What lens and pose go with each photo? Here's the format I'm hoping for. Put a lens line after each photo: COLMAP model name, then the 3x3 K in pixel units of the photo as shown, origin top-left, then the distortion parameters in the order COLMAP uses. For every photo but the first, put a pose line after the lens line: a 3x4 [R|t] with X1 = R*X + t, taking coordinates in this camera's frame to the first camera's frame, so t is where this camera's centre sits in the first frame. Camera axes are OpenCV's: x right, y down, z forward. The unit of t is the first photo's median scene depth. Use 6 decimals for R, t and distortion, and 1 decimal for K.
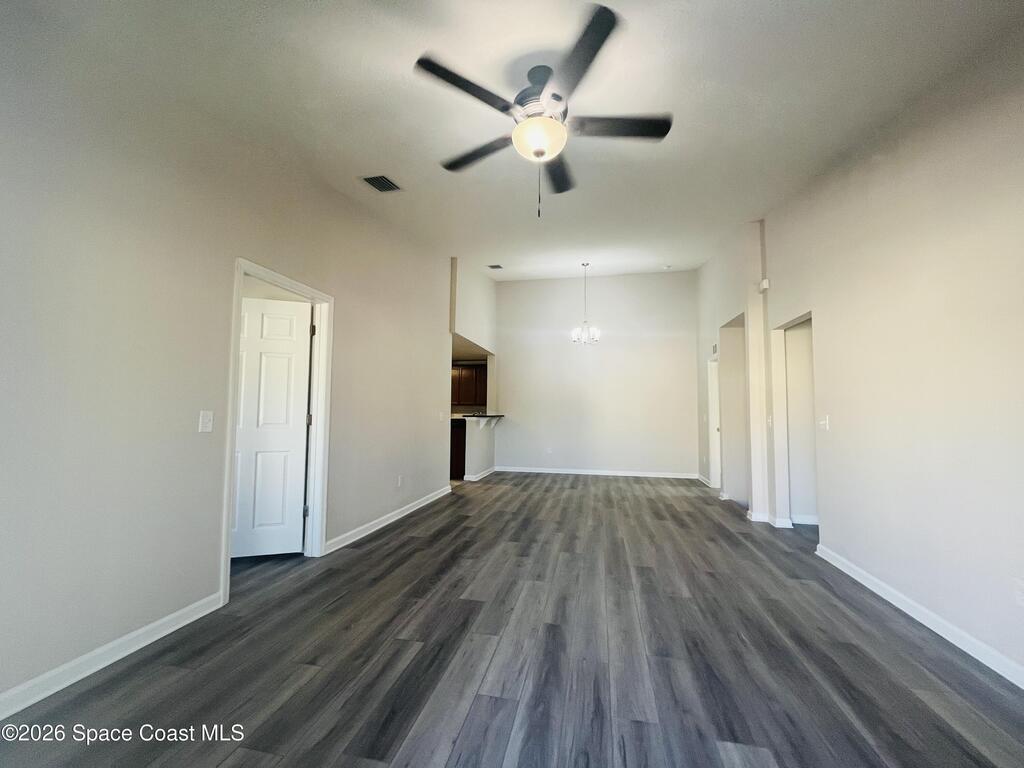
lens RADIAL K [[418.3, 0, 515.3], [0, 418.3, 384.8], [0, 0, 1]] dist [-0.000858, 0.000008]
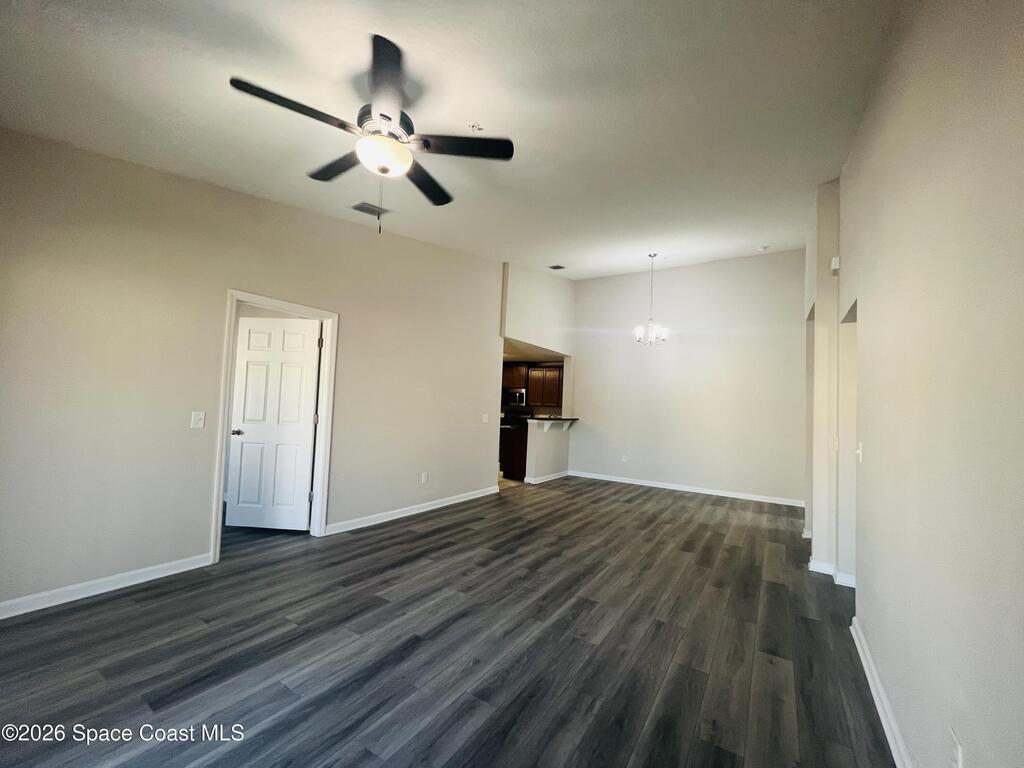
lens RADIAL K [[418.3, 0, 512.5], [0, 418.3, 387.7], [0, 0, 1]] dist [-0.000858, 0.000008]
pose [[0.932519, 0.014612, -0.360824, 0.455592], [-0.010411, 0.999854, 0.013585, -0.027883], [0.360970, -0.008911, 0.932535, 0.107454]]
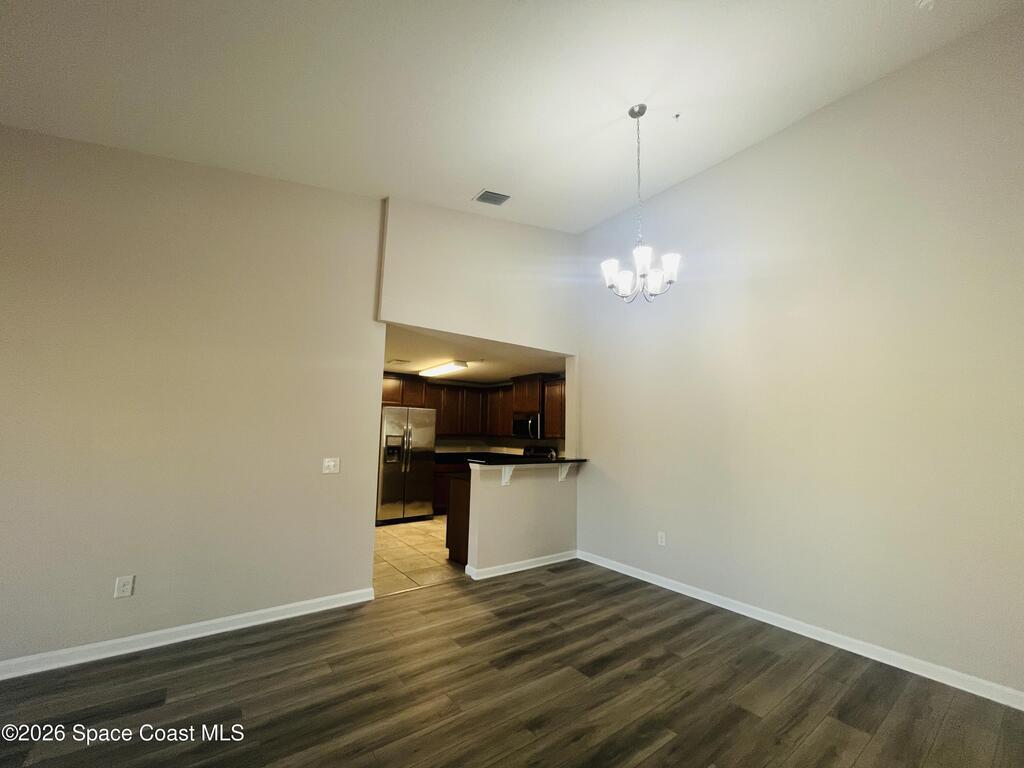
lens RADIAL K [[418.3, 0, 509.8], [0, 418.3, 385.6], [0, 0, 1]] dist [-0.000858, 0.000008]
pose [[0.753384, -0.091421, -0.651195, 0.683693], [0.039512, 0.994793, -0.093946, 0.058138], [0.656392, 0.045048, 0.753074, 1.281537]]
